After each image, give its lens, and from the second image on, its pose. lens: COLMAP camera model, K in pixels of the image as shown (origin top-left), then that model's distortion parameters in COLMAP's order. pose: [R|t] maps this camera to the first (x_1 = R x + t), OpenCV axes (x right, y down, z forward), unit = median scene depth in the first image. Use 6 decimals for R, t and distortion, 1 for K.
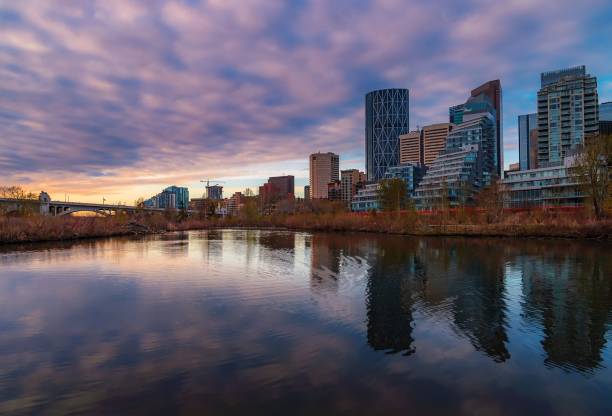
lens RADIAL K [[430.9, 0, 293.1], [0, 430.9, 208.6], [0, 0, 1]] dist [0.001456, -0.000476]
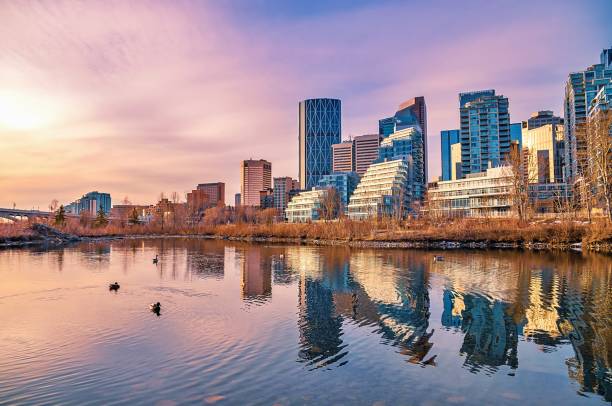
lens RADIAL K [[443.8, 0, 301.0], [0, 443.8, 204.4], [0, 0, 1]] dist [-0.142074, 0.091057]
pose [[0.984640, 0.013461, 0.174077, -0.001031], [-0.008114, 0.999474, -0.031394, 0.001676], [-0.174408, 0.029499, 0.984232, 0.012340]]
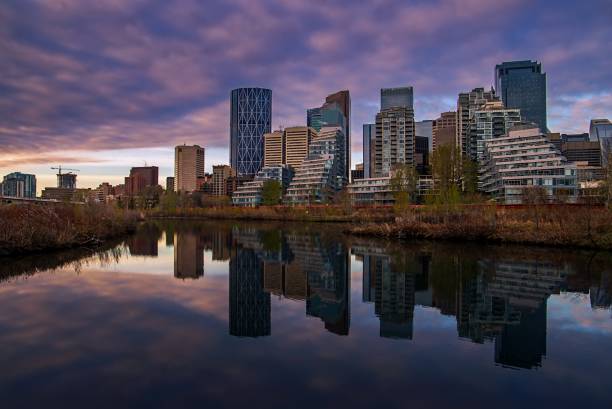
lens RADIAL K [[442.2, 0, 301.8], [0, 442.2, 208.6], [0, 0, 1]] dist [-0.069597, 0.004201]
pose [[0.940706, 0.011541, 0.339025, -0.049892], [-0.017804, 0.999723, 0.015371, -0.003137], [-0.338754, -0.020496, 0.940652, -0.099516]]
